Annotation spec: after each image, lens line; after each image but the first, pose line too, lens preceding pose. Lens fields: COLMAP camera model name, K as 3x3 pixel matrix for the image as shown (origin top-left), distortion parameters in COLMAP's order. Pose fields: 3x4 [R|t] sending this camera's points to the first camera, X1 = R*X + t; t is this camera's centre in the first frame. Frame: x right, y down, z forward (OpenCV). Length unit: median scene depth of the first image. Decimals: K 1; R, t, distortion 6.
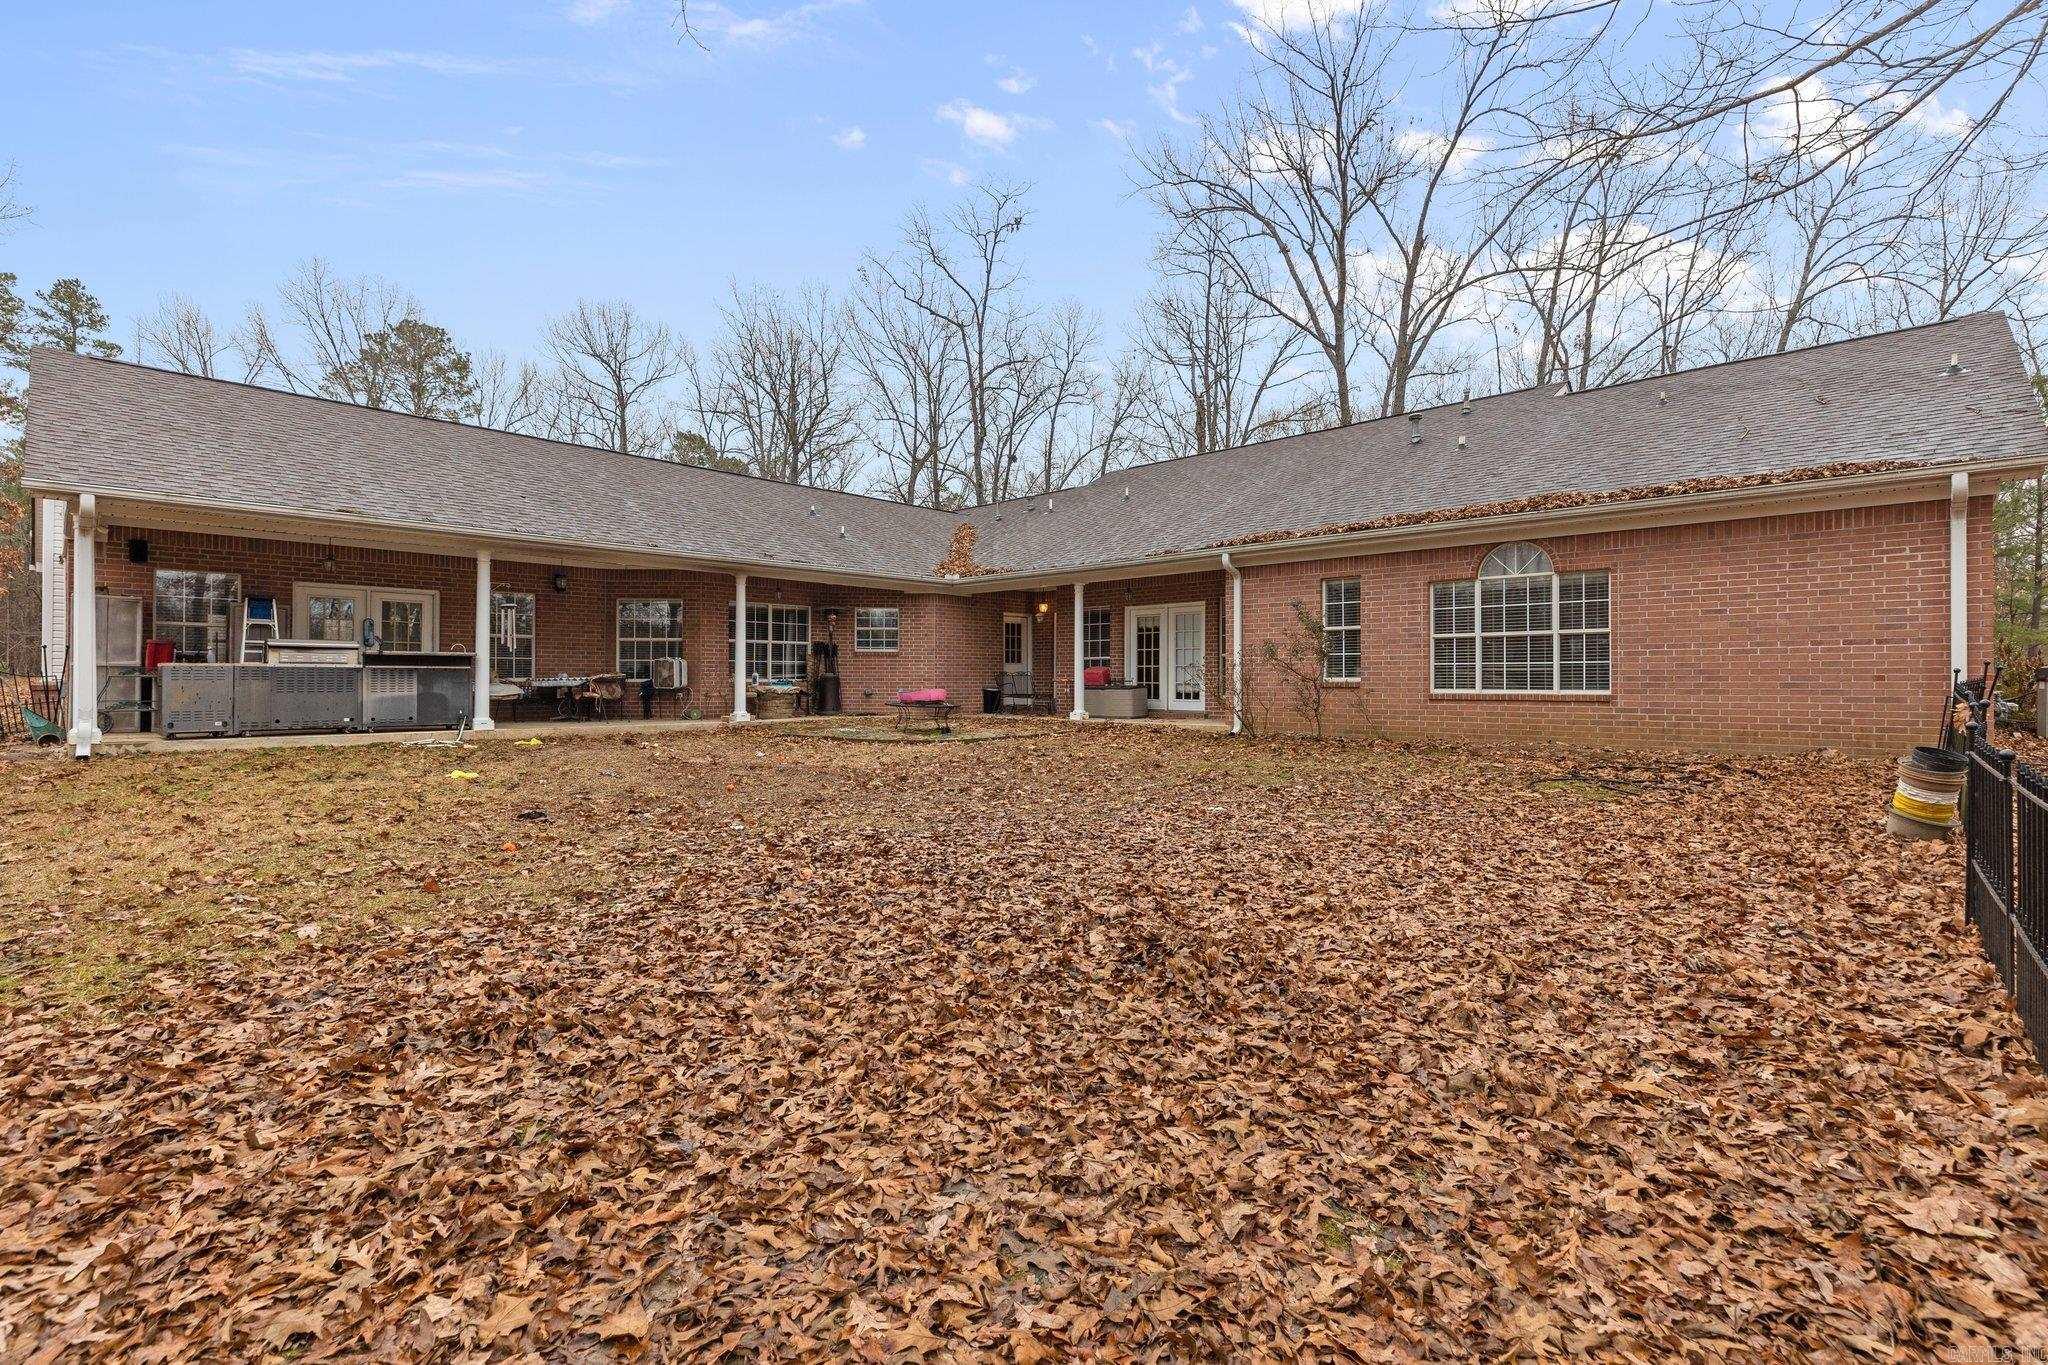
lens RADIAL K [[933.3, 0, 1021.3], [0, 933.3, 681.2], [0, 0, 1]] dist [0.008067, -0.000841]
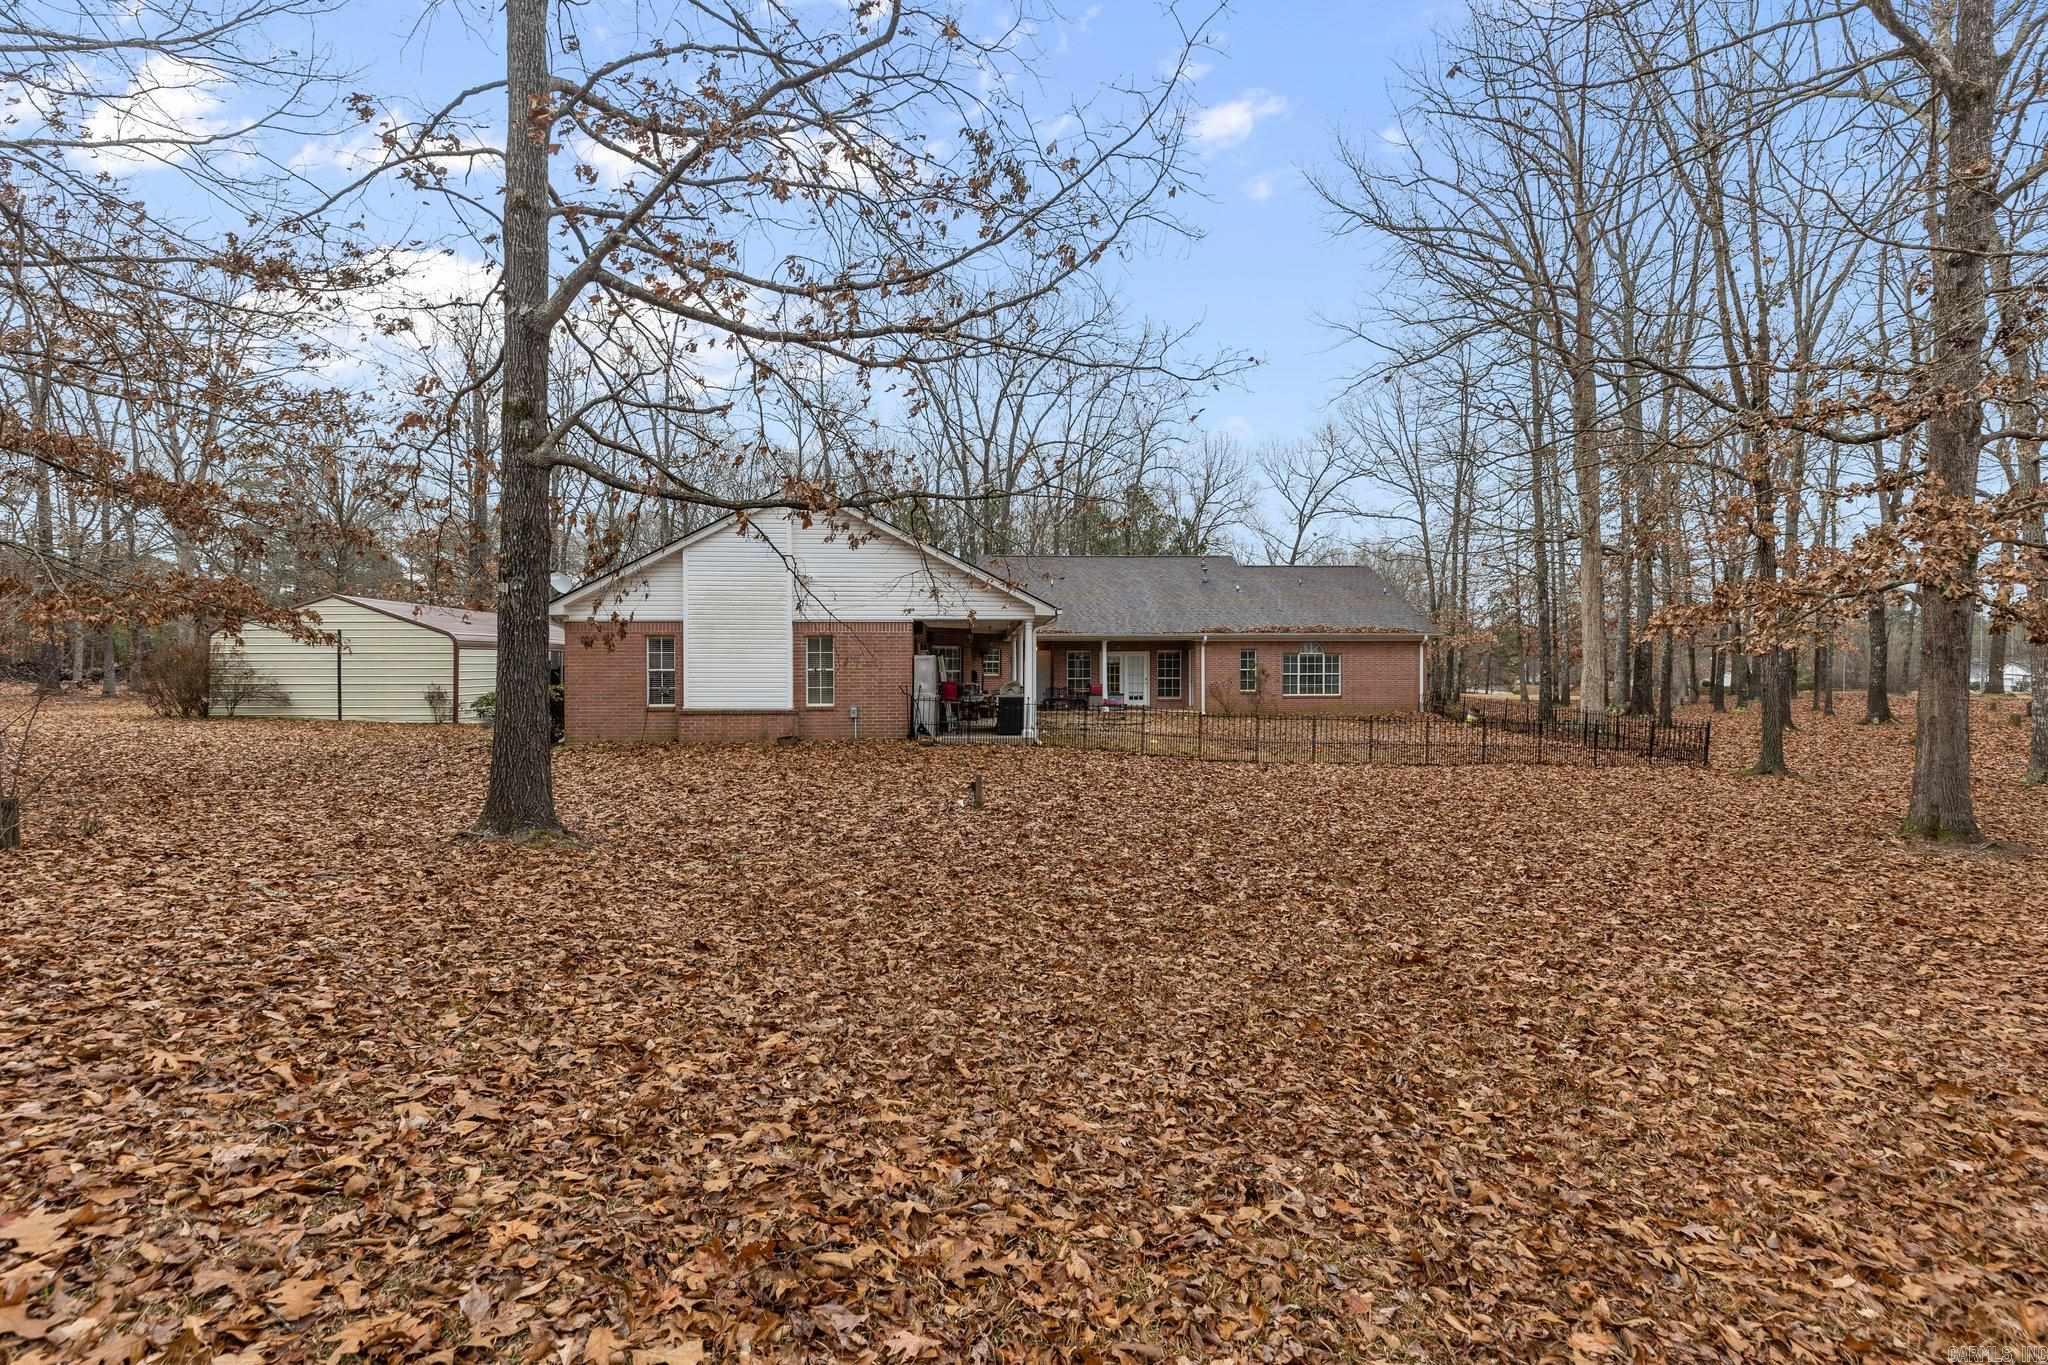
lens RADIAL K [[933.3, 0, 1023.9], [0, 933.3, 670.5], [0, 0, 1]] dist [0.008067, -0.000841]
pose [[0.687370, -0.002493, 0.726303, -1.456687], [0.001027, 0.999996, 0.002461, -0.048537], [-0.726307, -0.000946, 0.687370, -0.203070]]
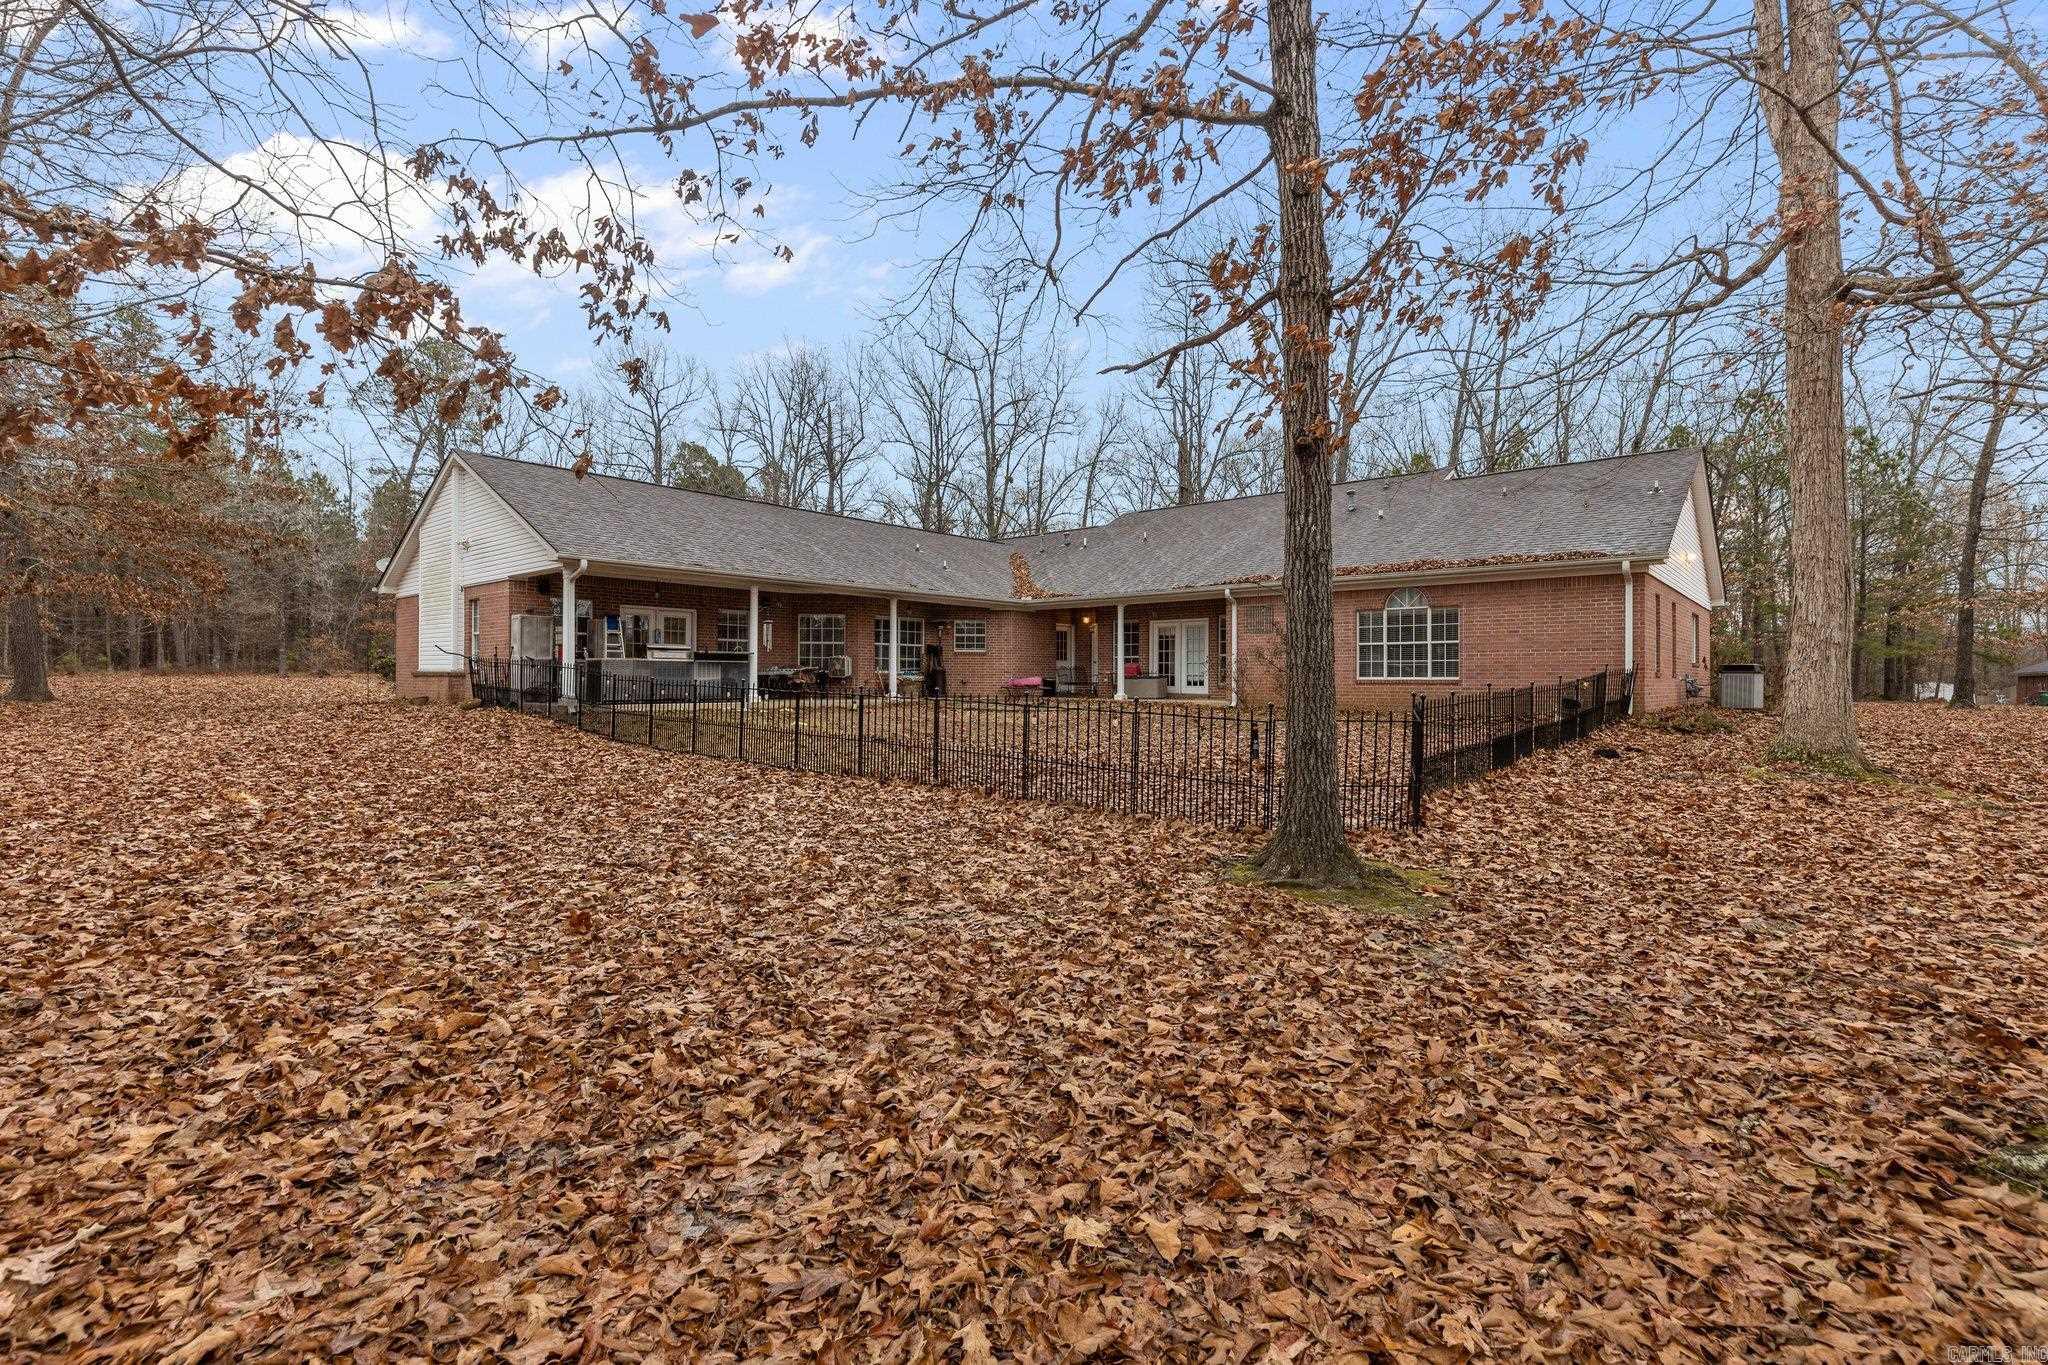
lens RADIAL K [[933.3, 0, 1023.6], [0, 933.3, 679.1], [0, 0, 1]] dist [0.008067, -0.000841]
pose [[0.998800, 0.002501, 0.048919, -0.157588], [-0.002460, 0.999997, -0.000885, 0.011029], [-0.048921, 0.000764, 0.998802, -0.426754]]
